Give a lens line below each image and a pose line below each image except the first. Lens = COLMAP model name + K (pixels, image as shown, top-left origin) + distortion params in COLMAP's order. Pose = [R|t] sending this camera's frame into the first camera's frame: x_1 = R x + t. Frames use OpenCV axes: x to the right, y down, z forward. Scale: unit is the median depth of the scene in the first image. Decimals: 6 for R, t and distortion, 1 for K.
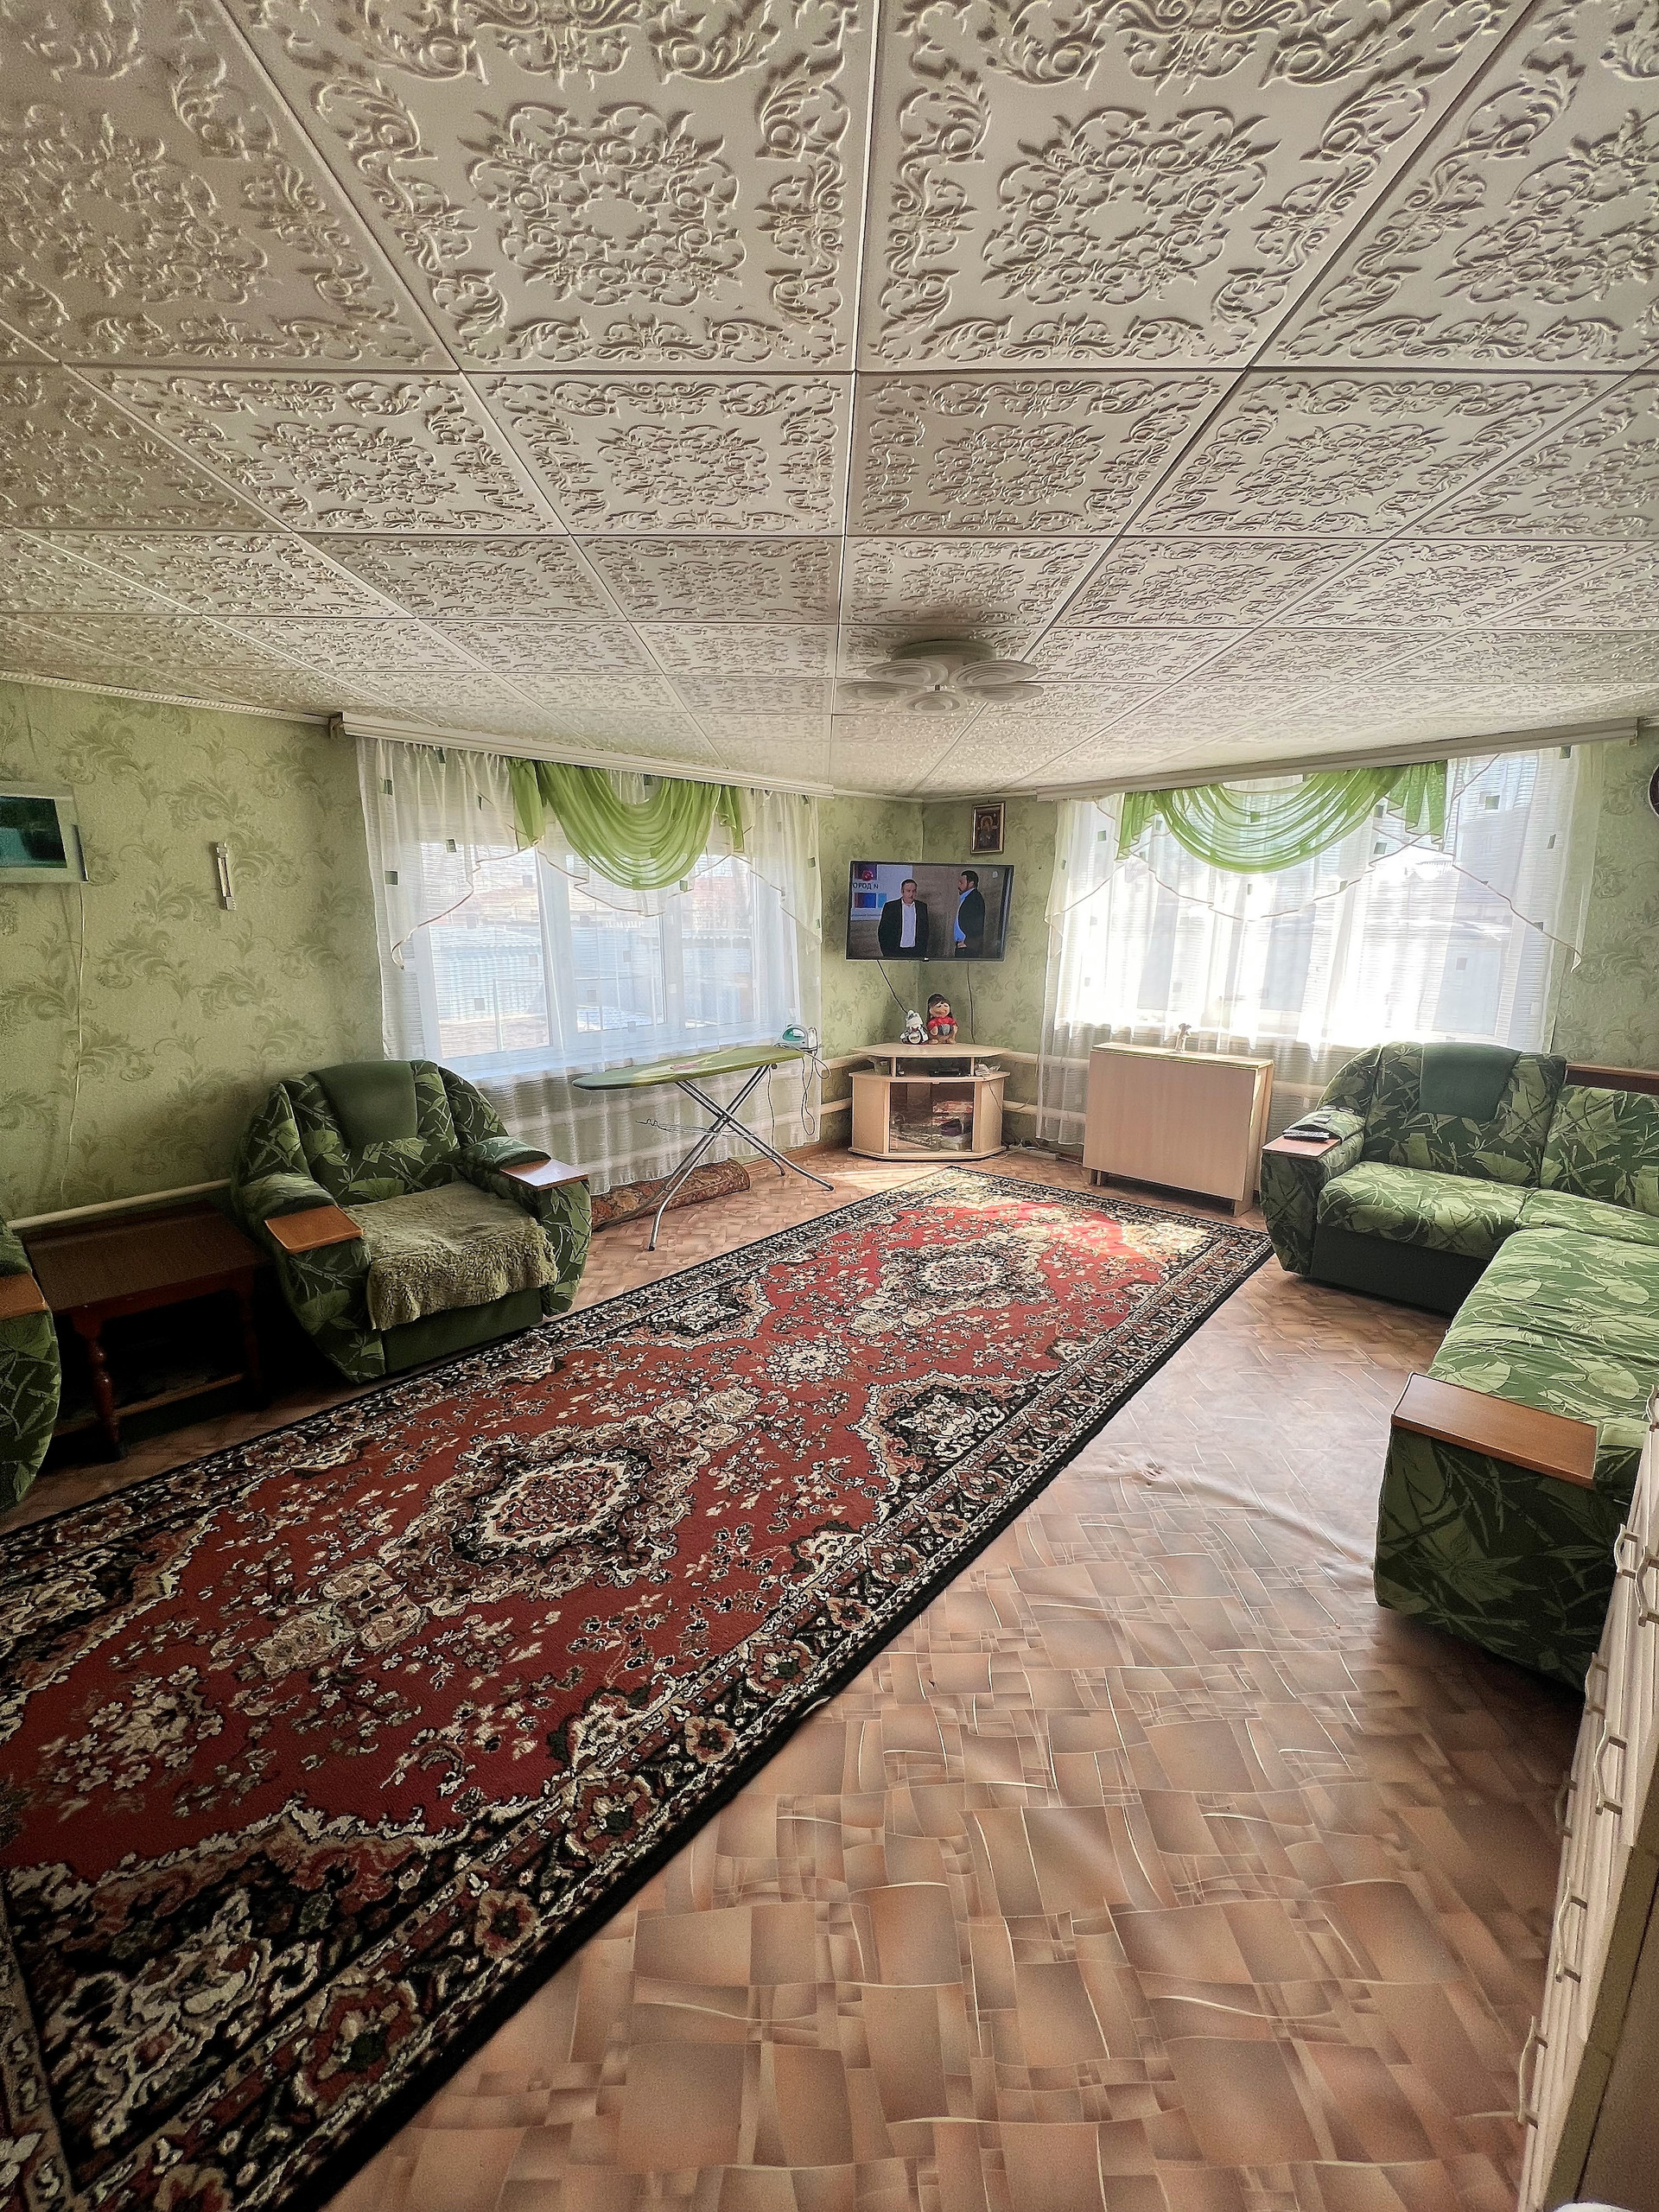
lens RADIAL K [[881.9, 0, 829.5], [0, 881.9, 1106.0], [0, 0, 1]] dist [-0.000470, 0.000448]
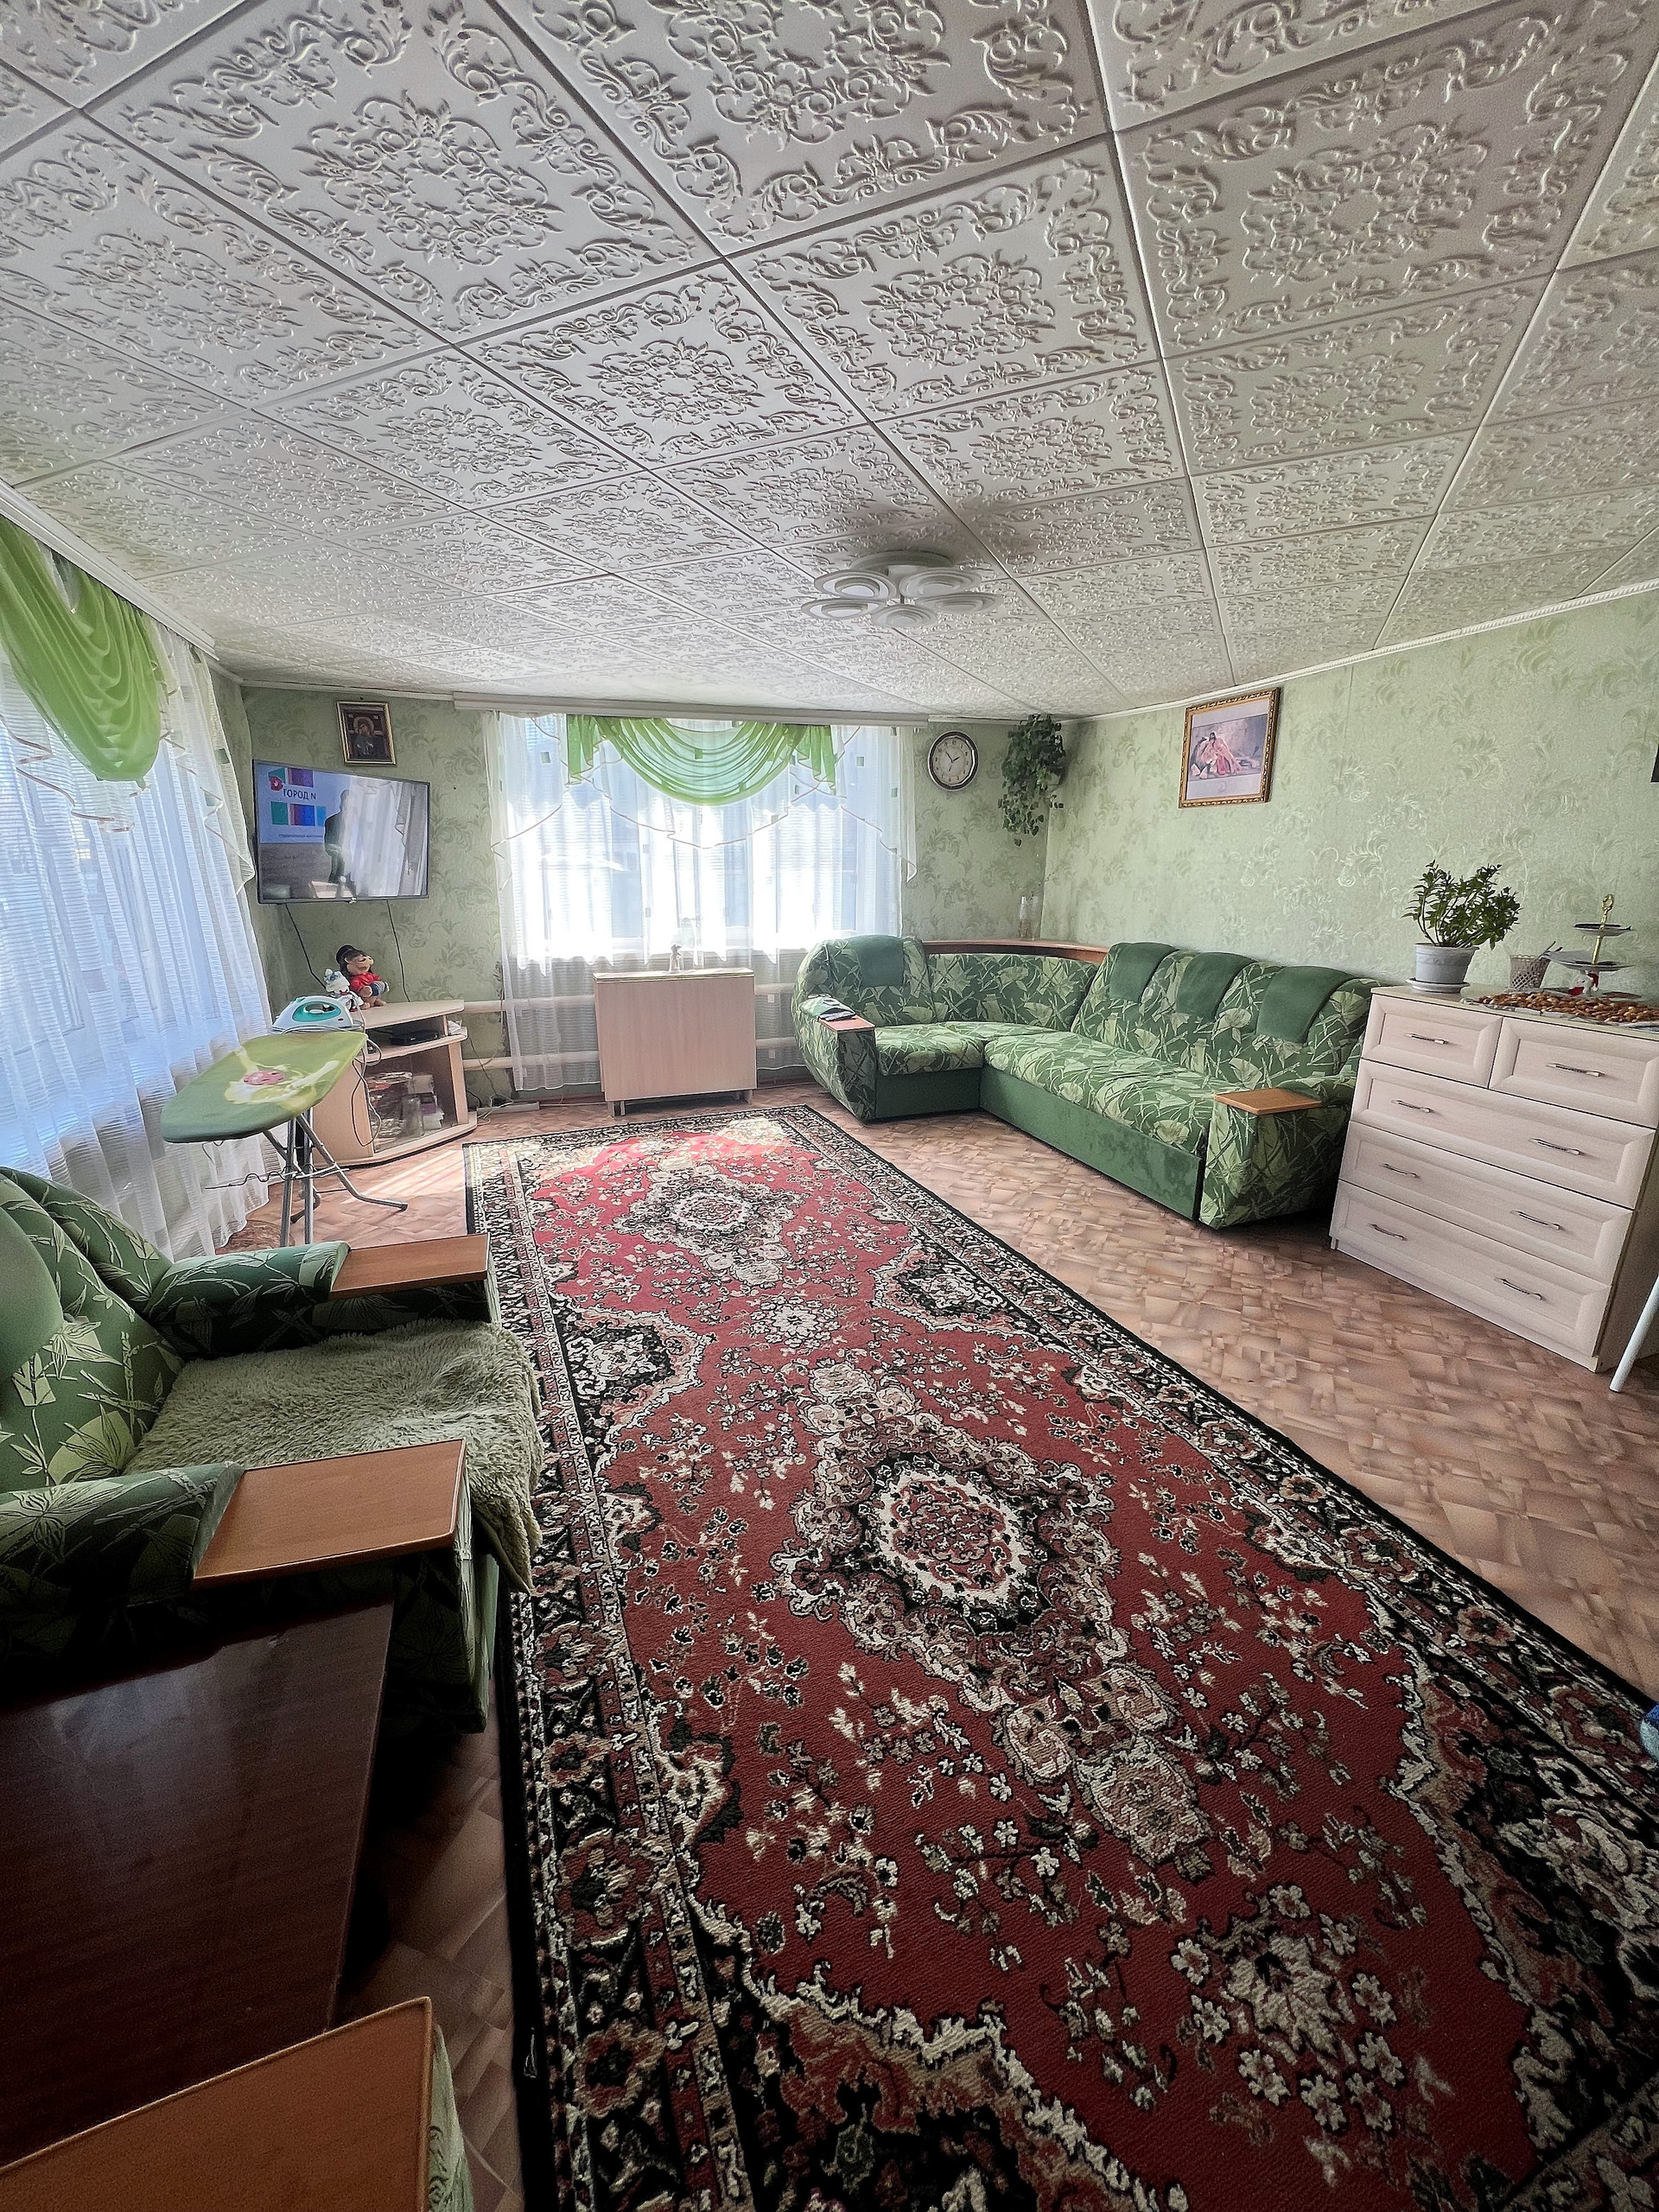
lens RADIAL K [[881.9, 0, 829.5], [0, 881.9, 1106.0], [0, 0, 1]] dist [-0.000470, 0.000448]
pose [[0.447946, -0.243624, 0.860228, -0.968982], [0.193225, 0.965799, 0.172904, -0.104530], [-0.872931, 0.088766, 0.479700, 0.661121]]
